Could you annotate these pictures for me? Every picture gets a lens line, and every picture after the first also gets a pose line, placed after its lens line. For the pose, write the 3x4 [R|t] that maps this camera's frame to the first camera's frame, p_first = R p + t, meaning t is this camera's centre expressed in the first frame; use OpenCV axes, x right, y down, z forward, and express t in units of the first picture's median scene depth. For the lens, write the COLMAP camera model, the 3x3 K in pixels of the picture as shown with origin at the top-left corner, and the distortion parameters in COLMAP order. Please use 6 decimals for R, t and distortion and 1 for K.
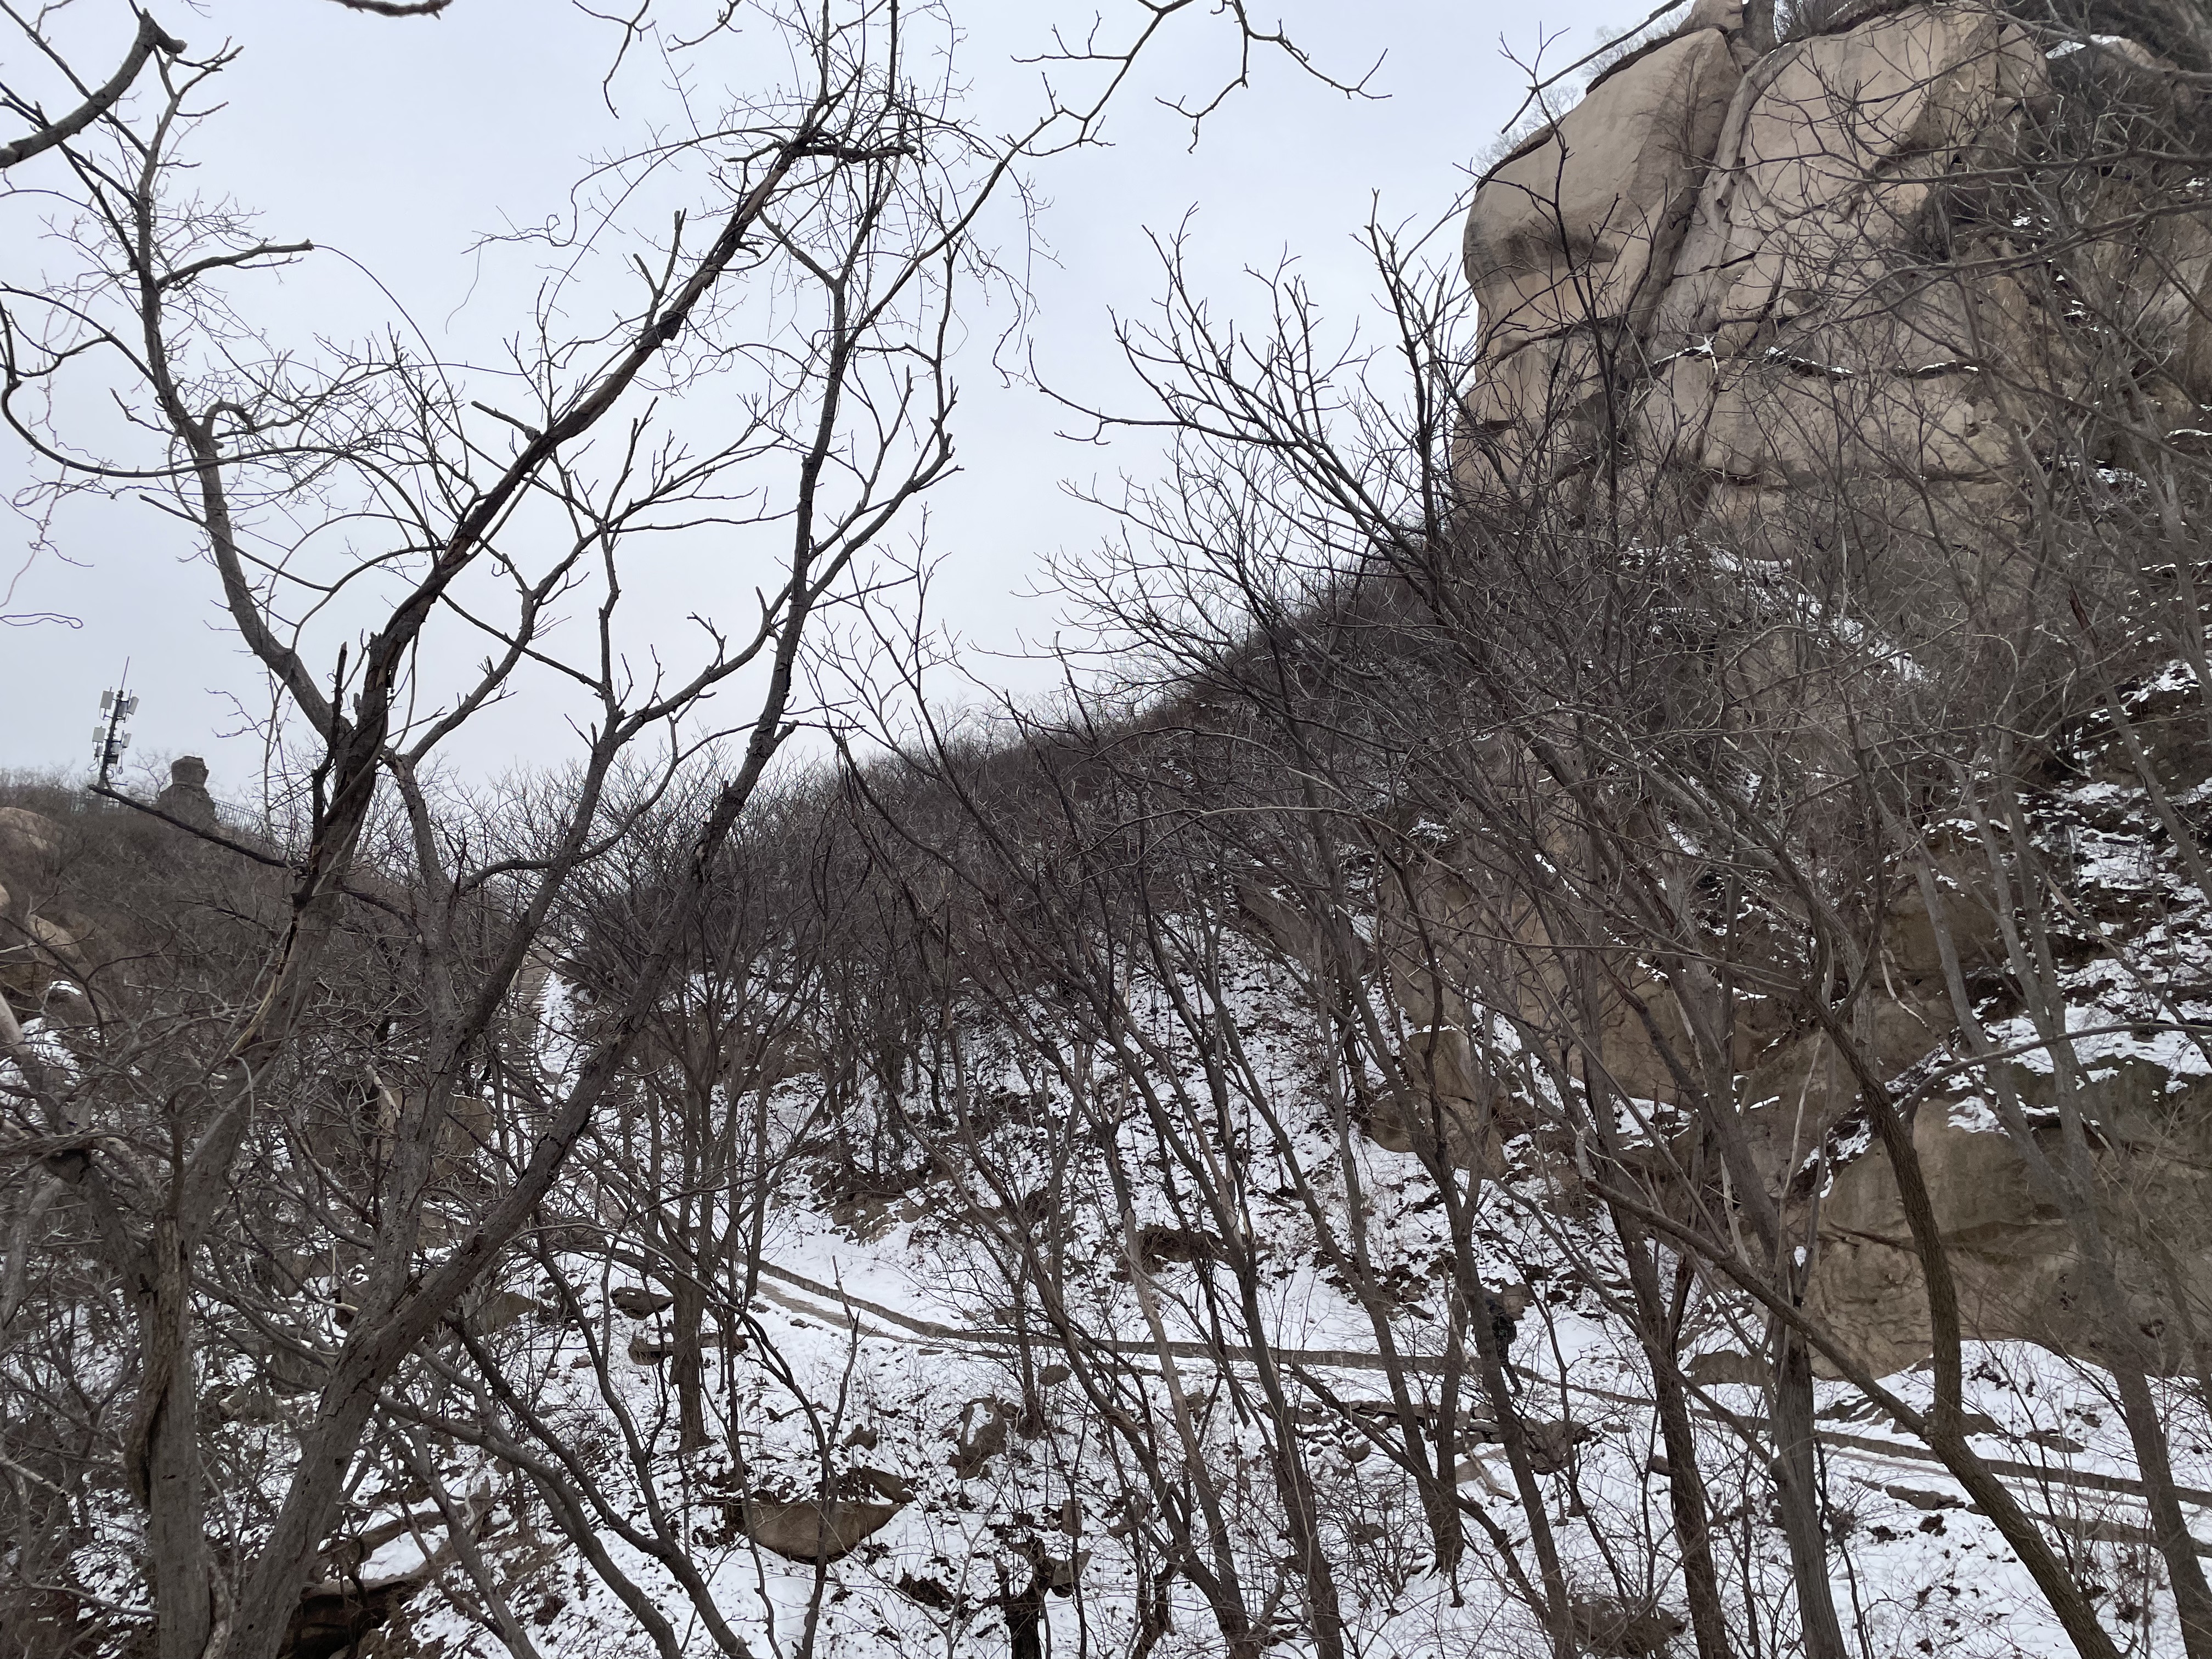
lens RADIAL K [[1665.5, 0, 1104.2], [0, 1665.5, 823.1], [0, 0, 1]] dist [0.086358, -0.108340]
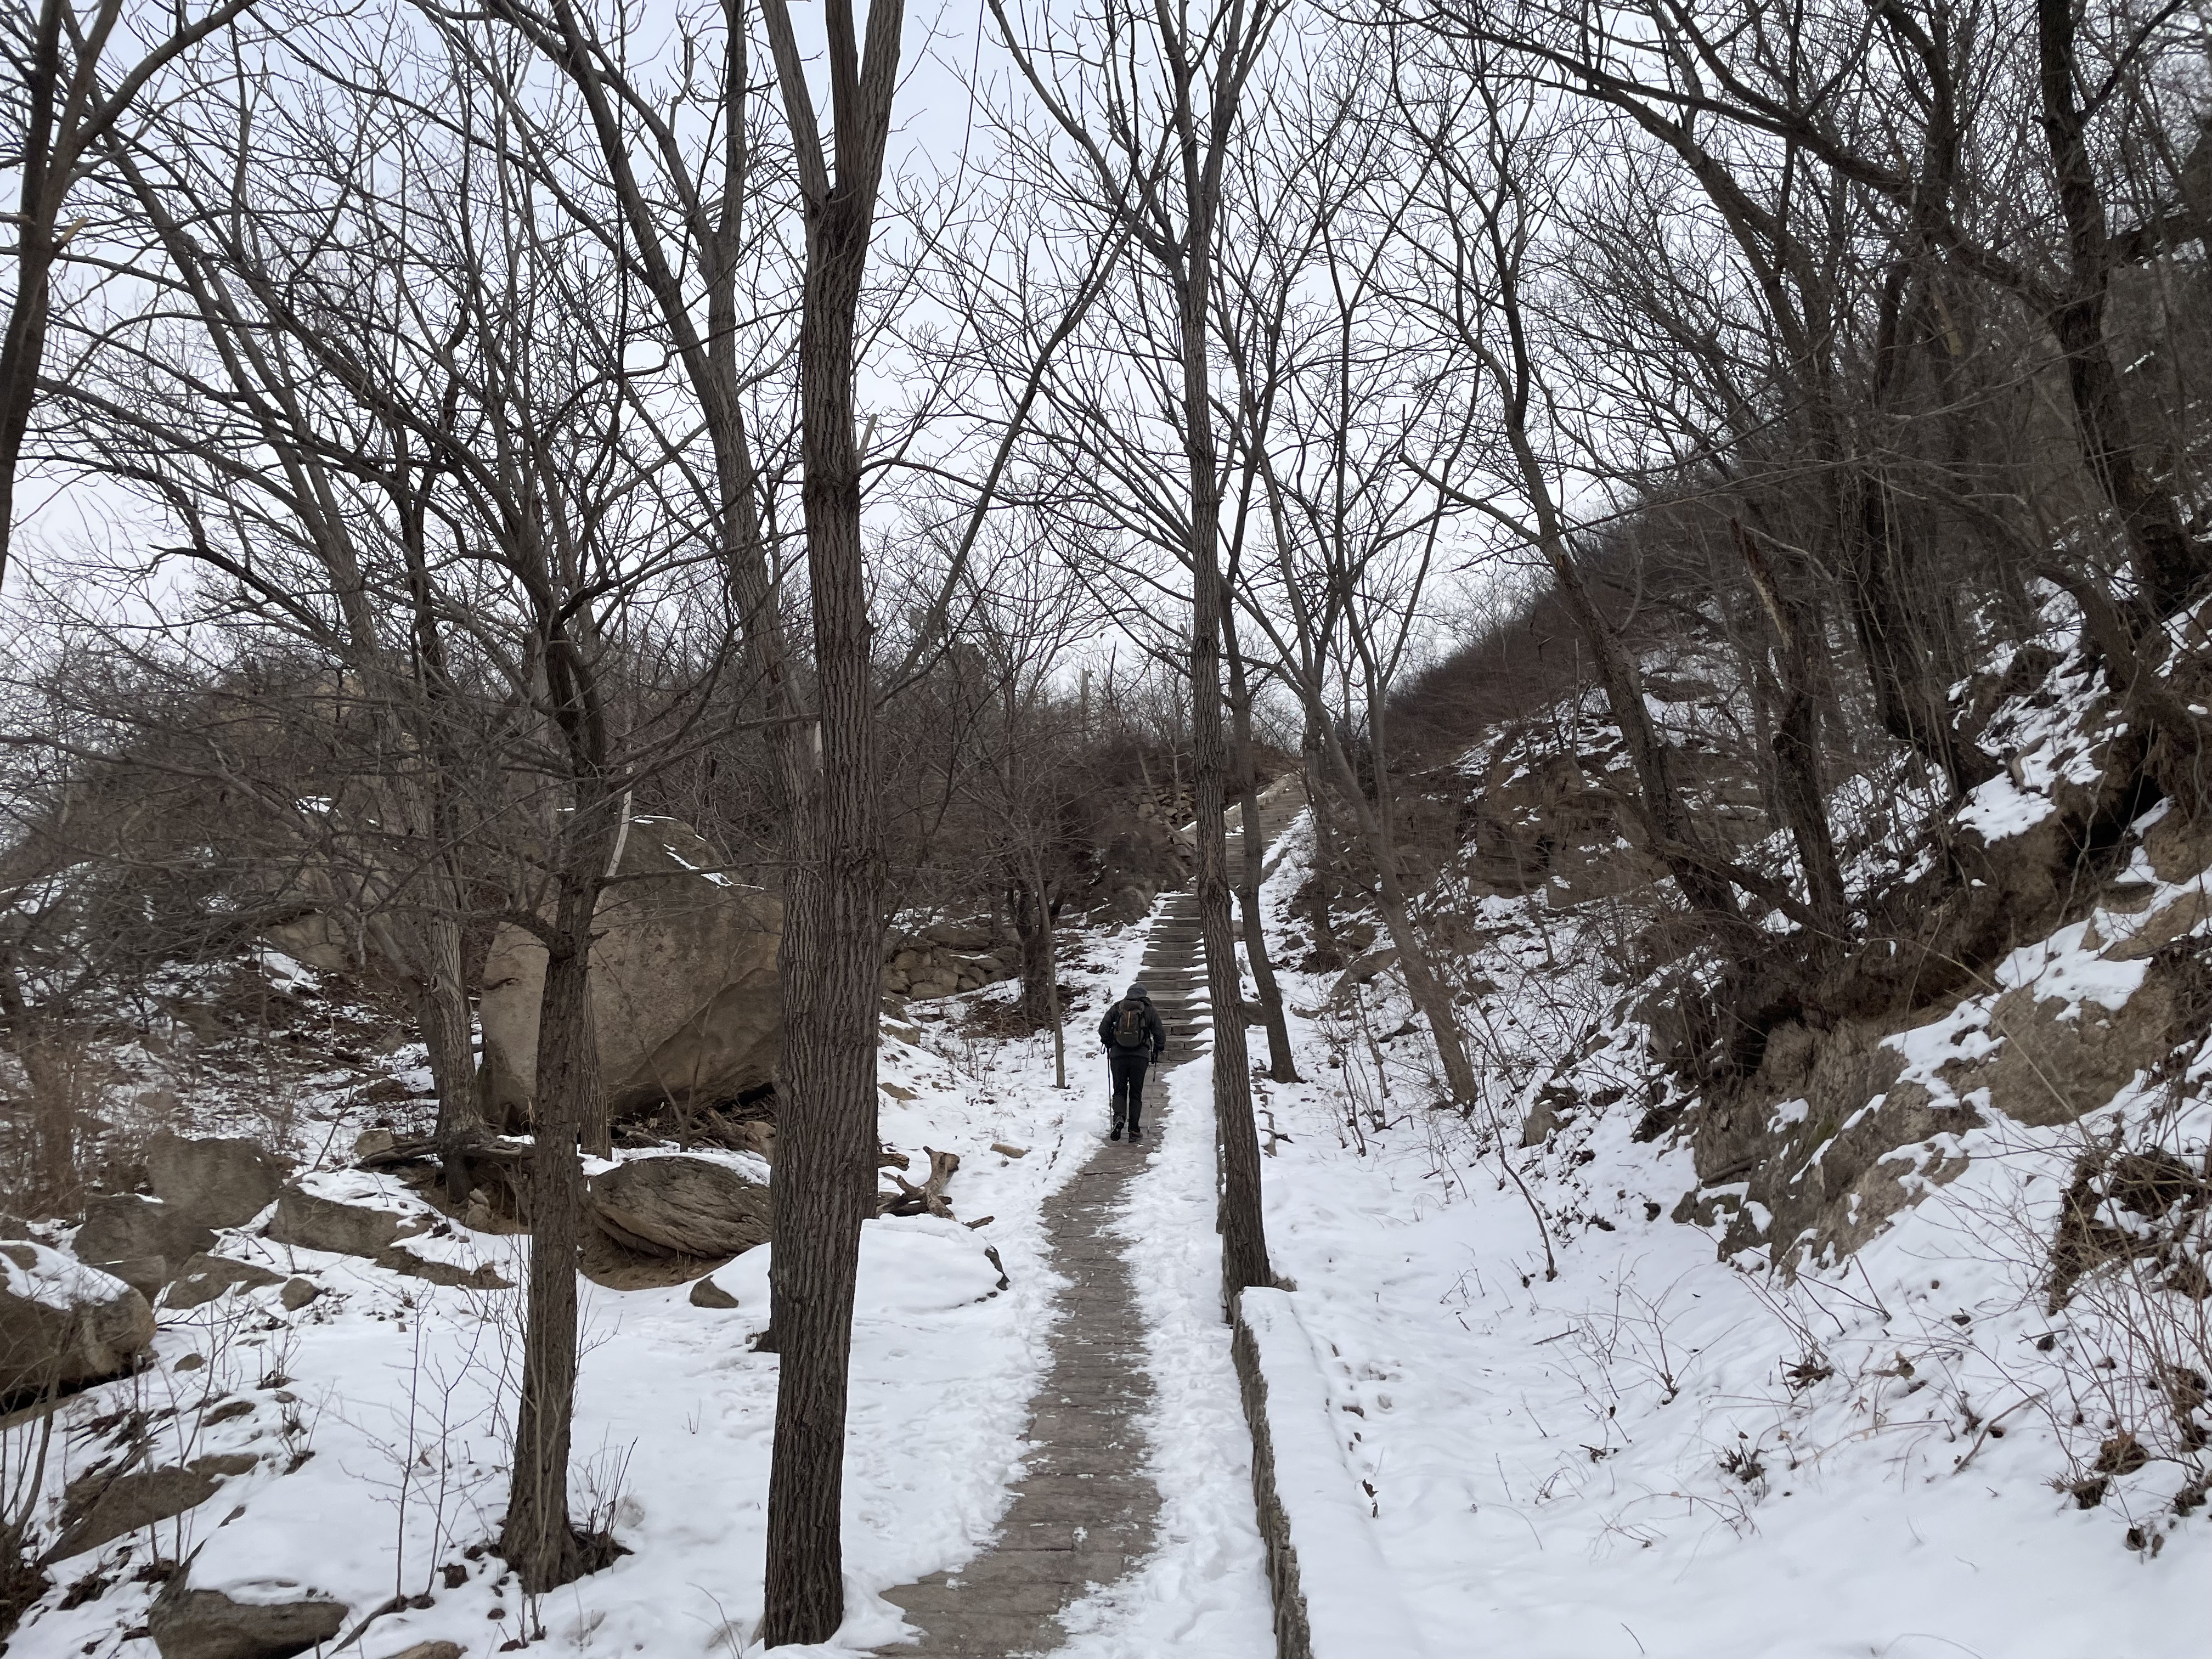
lens RADIAL K [[1665.5, 0, 1107.1], [0, 1665.5, 829.1], [0, 0, 1]] dist [0.086358, -0.108340]
pose [[0.796273, -0.152694, -0.585349, -0.134804], [0.144598, 0.987613, -0.060925, 0.309184], [0.587402, -0.036127, 0.808489, 1.224887]]
